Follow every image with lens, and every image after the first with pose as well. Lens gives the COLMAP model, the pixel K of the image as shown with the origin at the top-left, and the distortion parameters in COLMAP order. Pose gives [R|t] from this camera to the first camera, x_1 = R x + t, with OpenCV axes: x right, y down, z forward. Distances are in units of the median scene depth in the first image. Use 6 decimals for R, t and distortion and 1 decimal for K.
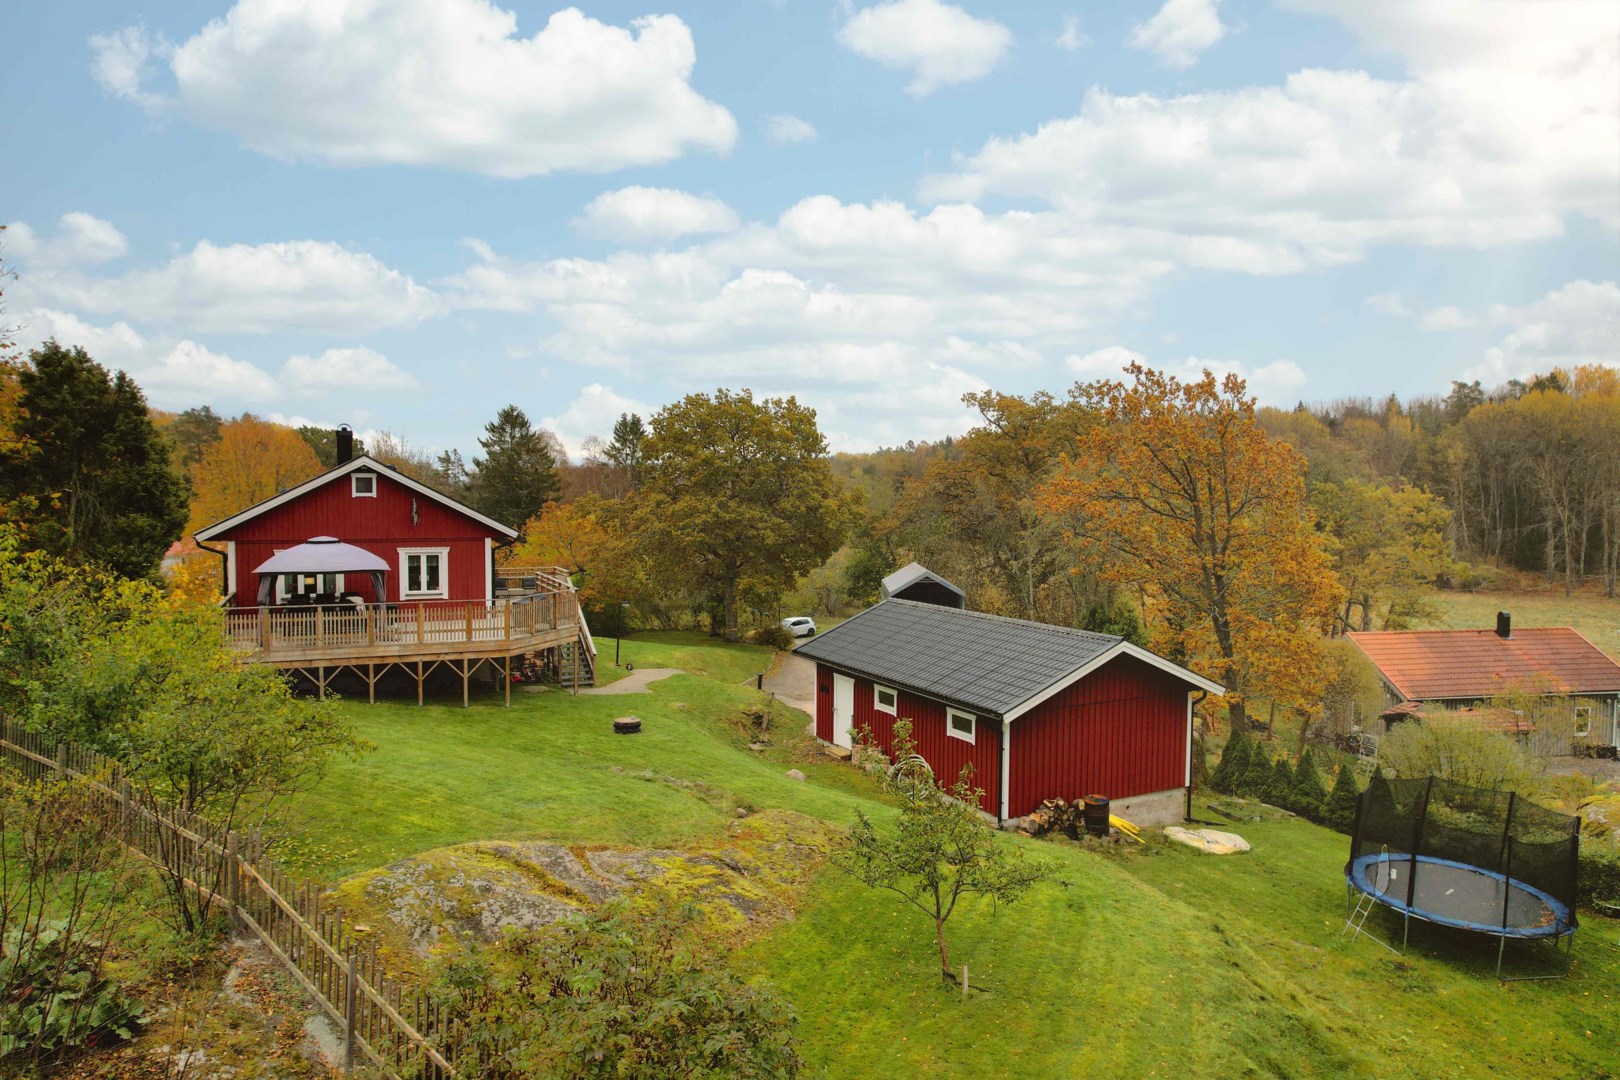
lens RADIAL K [[1036.0, 0, 804.0], [0, 1036.0, 540.4], [0, 0, 1]] dist [-0.056834, 0.044204]
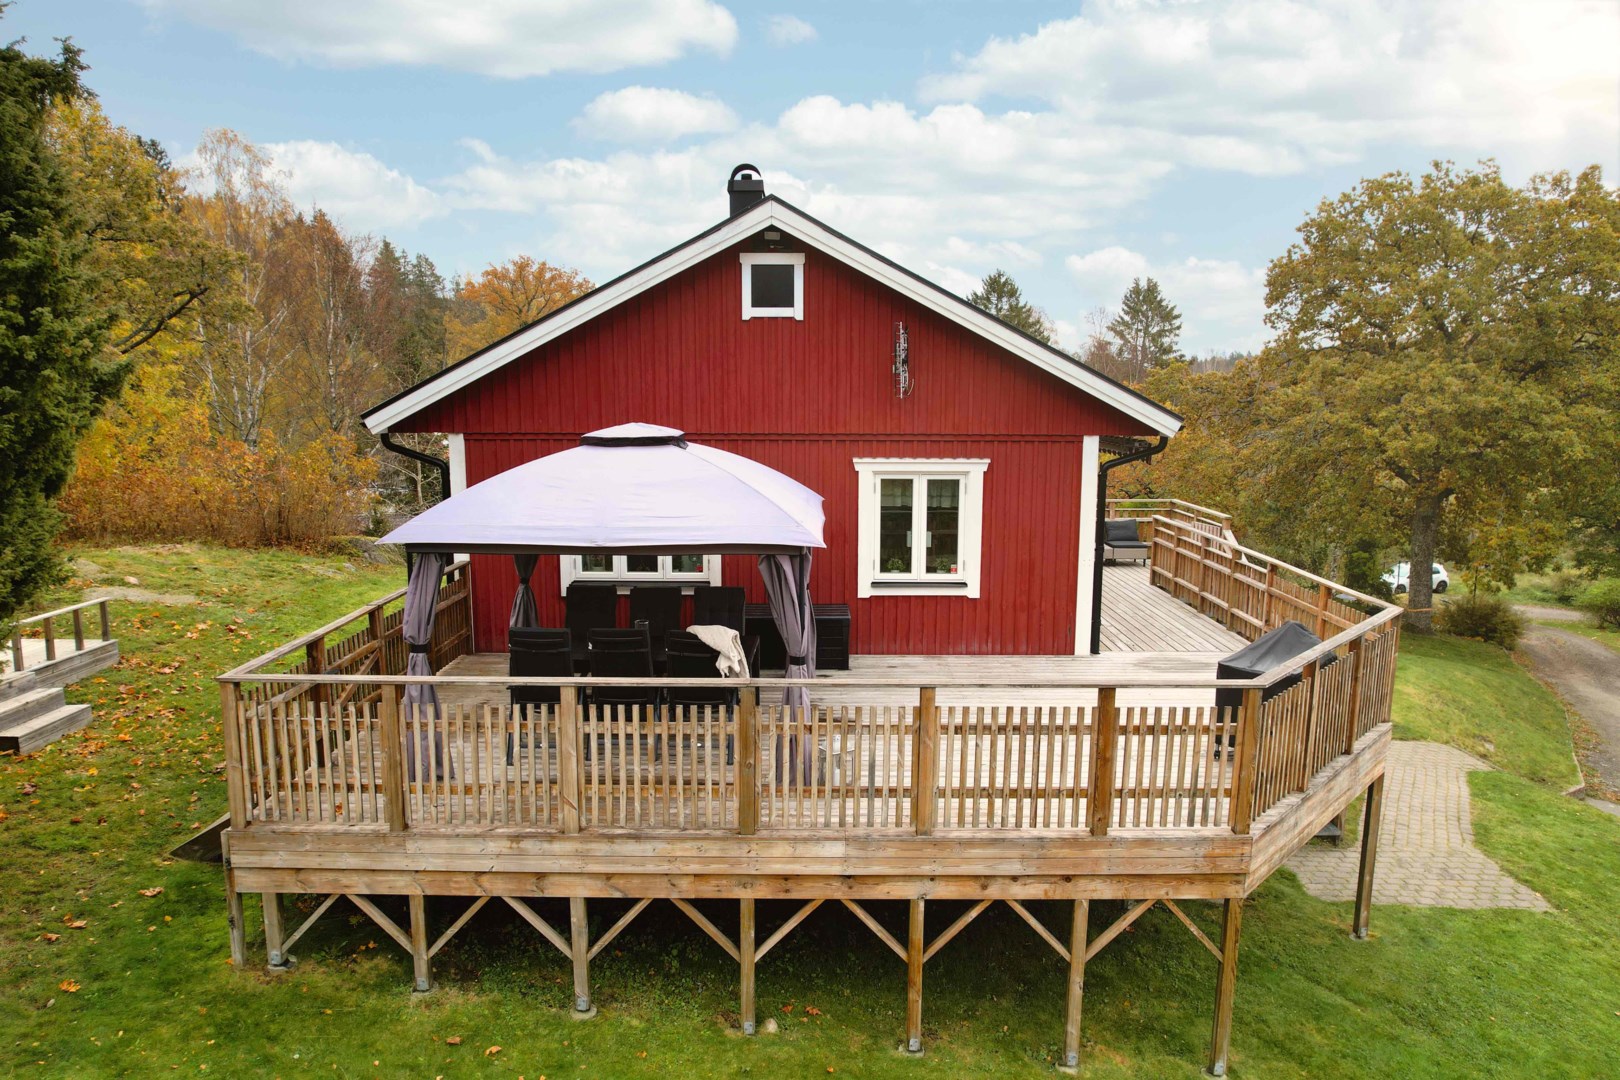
lens RADIAL K [[1036.0, 0, 809.8], [0, 1036.0, 536.9], [0, 0, 1]] dist [-0.056834, 0.044204]
pose [[0.909403, 0.058790, -0.411740, -0.248224], [-0.018903, 0.994779, 0.100288, -0.001847], [0.415487, -0.083419, 0.905766, 0.635712]]
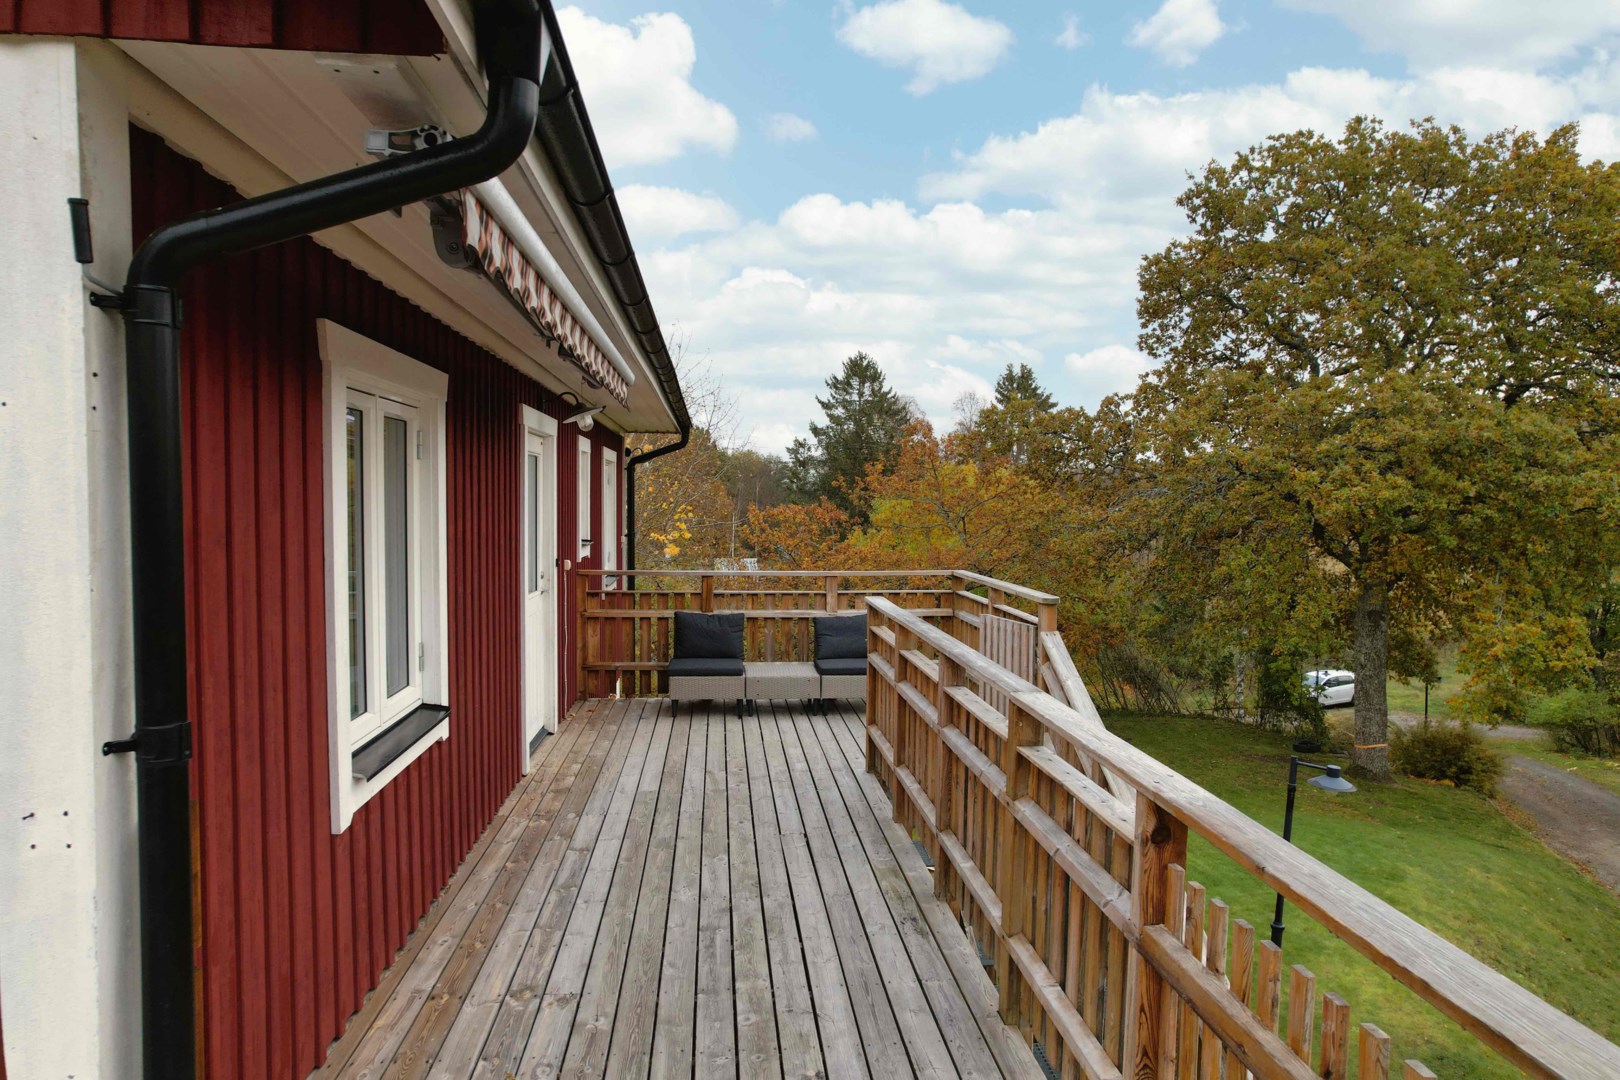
lens RADIAL K [[1036.0, 0, 805.1], [0, 1036.0, 548.5], [0, 0, 1]] dist [-0.056834, 0.044204]
pose [[0.943510, 0.017309, -0.330892, -0.248621], [-0.016813, 0.999849, 0.004361, 0.025086], [0.330917, 0.001448, 0.943659, 0.973934]]
